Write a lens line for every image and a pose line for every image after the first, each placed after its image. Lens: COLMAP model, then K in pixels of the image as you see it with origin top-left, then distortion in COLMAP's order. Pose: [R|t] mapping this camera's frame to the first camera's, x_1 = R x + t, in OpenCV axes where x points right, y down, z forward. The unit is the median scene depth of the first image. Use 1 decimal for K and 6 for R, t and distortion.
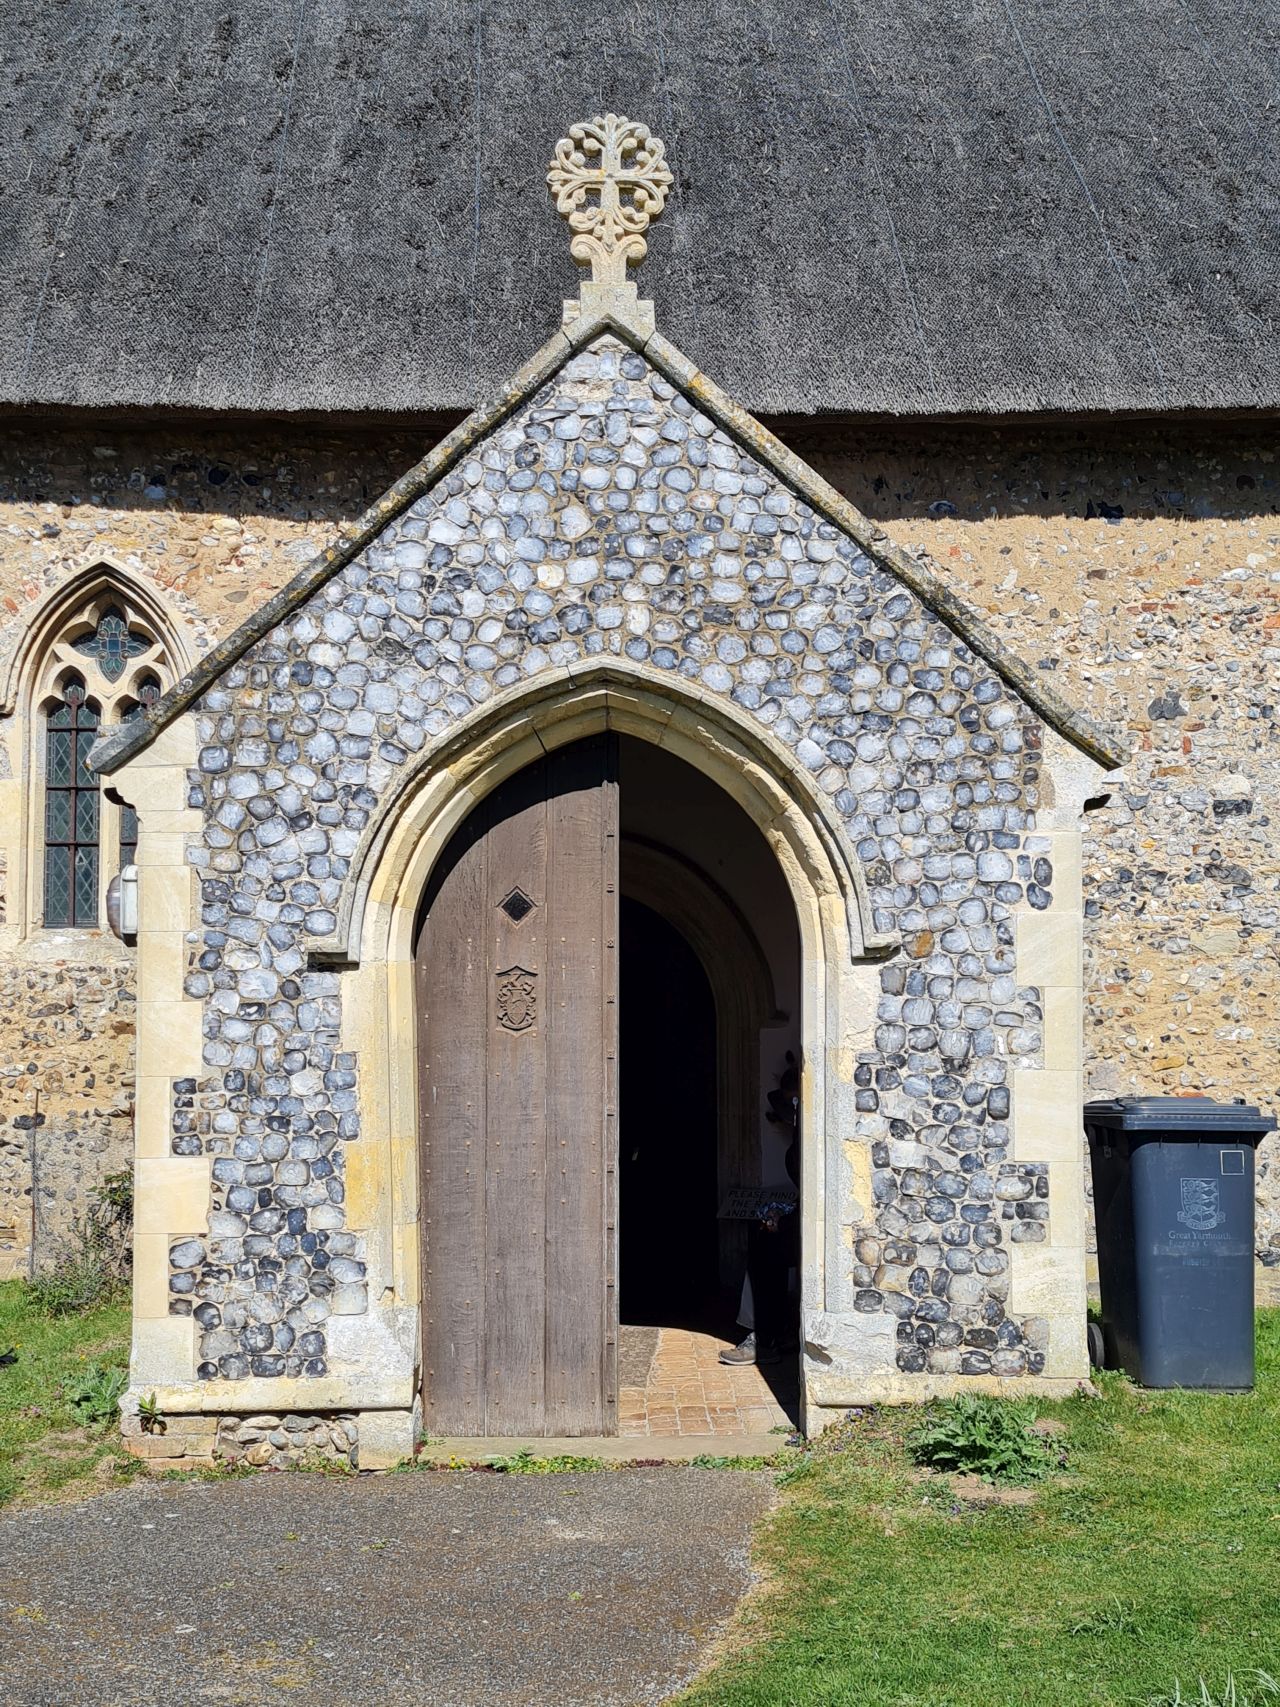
lens RADIAL K [[1939.8, 0, 616.9], [0, 1939.8, 860.7], [0, 0, 1]] dist [0.035620, 0.017745]
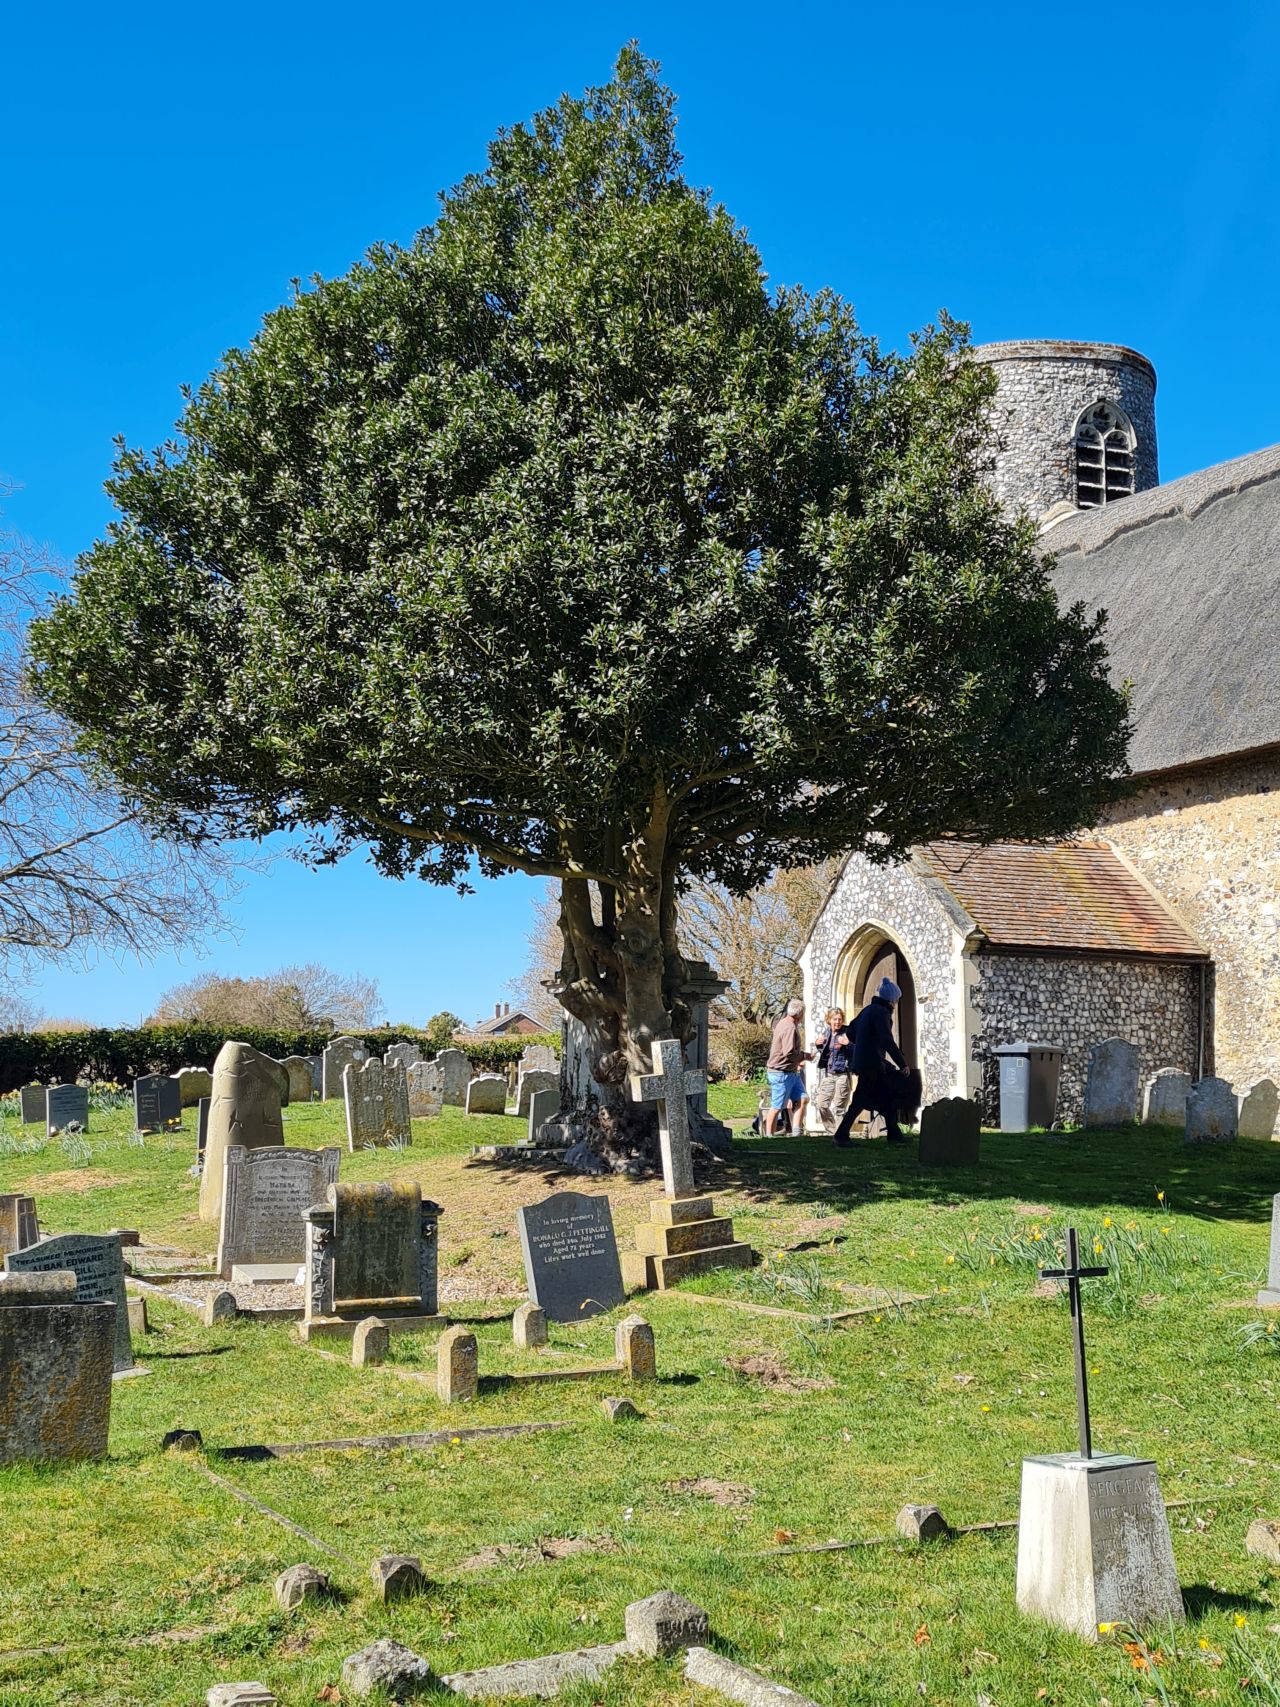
lens RADIAL K [[1939.8, 0, 616.9], [0, 1939.8, 860.7], [0, 0, 1]] dist [0.035620, 0.017745]
pose [[0.454245, -0.109124, -0.884168, 2.872966], [0.063673, 0.993908, -0.089956, 0.076024], [0.888599, -0.015435, 0.458426, -0.999815]]
